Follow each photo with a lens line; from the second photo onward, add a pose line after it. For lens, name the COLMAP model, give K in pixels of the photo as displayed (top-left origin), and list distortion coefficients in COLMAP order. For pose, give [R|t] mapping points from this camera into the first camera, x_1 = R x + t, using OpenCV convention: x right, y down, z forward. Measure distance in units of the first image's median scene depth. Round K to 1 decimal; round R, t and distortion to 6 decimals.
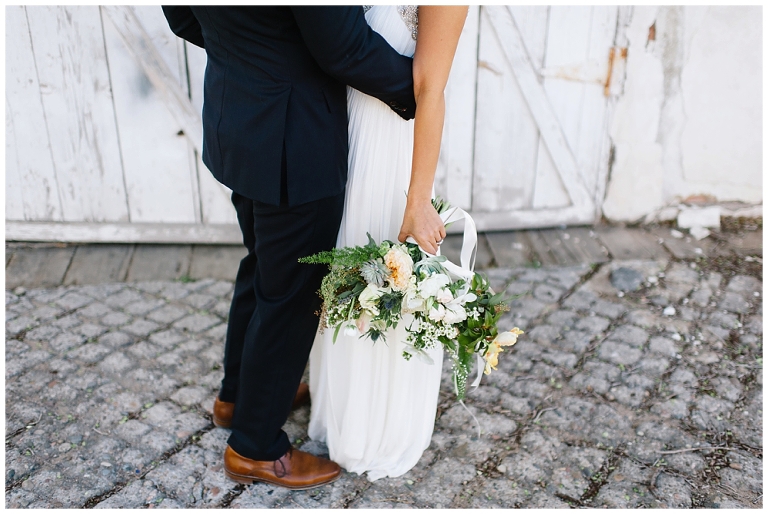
lens RADIAL K [[747.2, 0, 386.6], [0, 747.2, 259.0], [0, 0, 1]] dist [-0.012132, 0.000000]
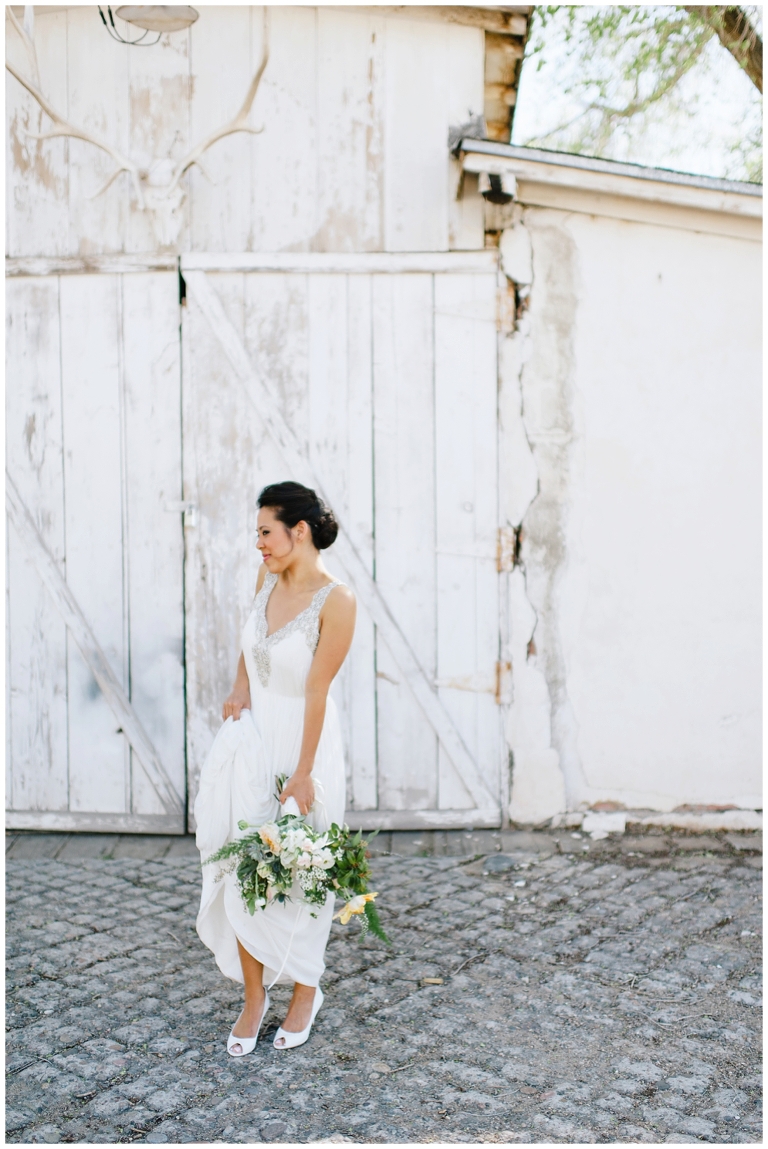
lens RADIAL K [[1117.9, 0, 376.0], [0, 1117.9, 573.0], [0, 0, 1]] dist [-0.012132, 0.000000]
pose [[0.992298, -0.010071, -0.123466, 0.336399], [-0.039160, 0.920076, -0.389778, 0.266724], [0.117524, 0.391611, 0.912595, -0.635390]]
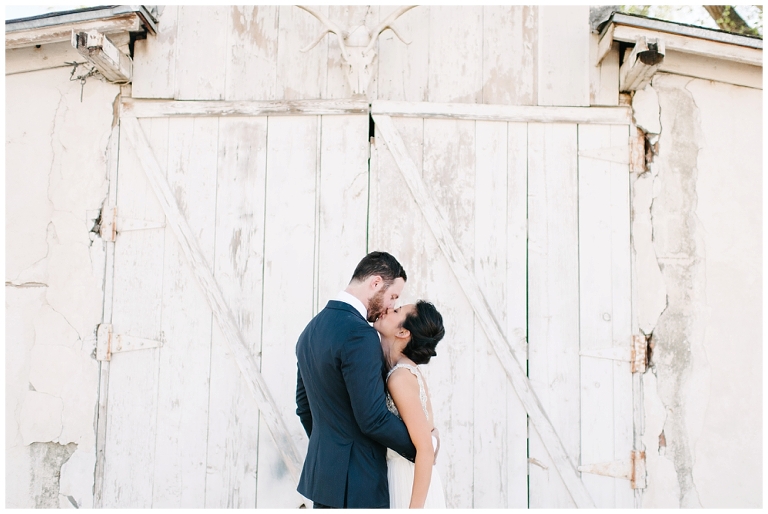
lens RADIAL K [[747.2, 0, 405.8], [0, 747.2, 277.1], [0, 0, 1]] dist [-0.012132, 0.000000]
pose [[0.994699, -0.000412, -0.102826, 0.041626], [-0.051077, 0.865919, -0.497569, 0.126760], [0.089244, 0.500184, 0.861308, -0.322417]]
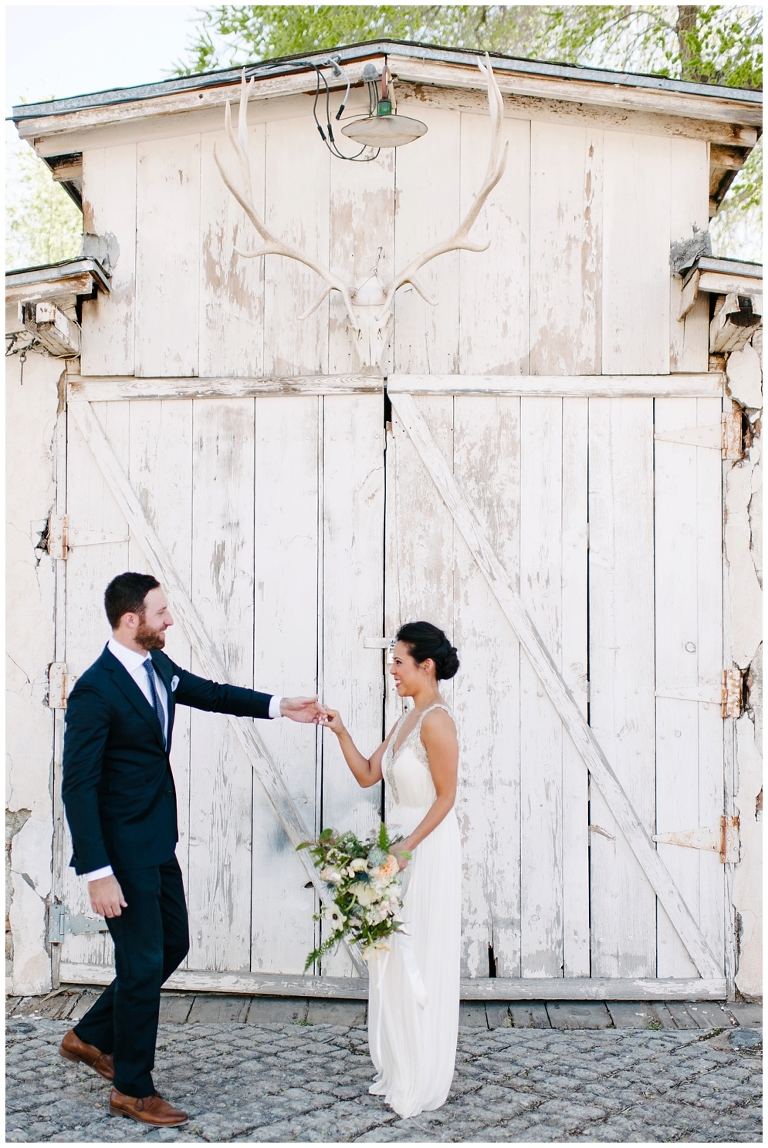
lens RADIAL K [[1267.5, 0, 339.1], [0, 1267.5, 645.5], [0, 0, 1]] dist [-0.008249, 0.000000]
pose [[0.987098, -0.005373, -0.160028, 0.059696], [-0.066713, 0.894756, -0.441545, 0.323210], [0.145558, 0.446524, 0.882853, -0.751538]]
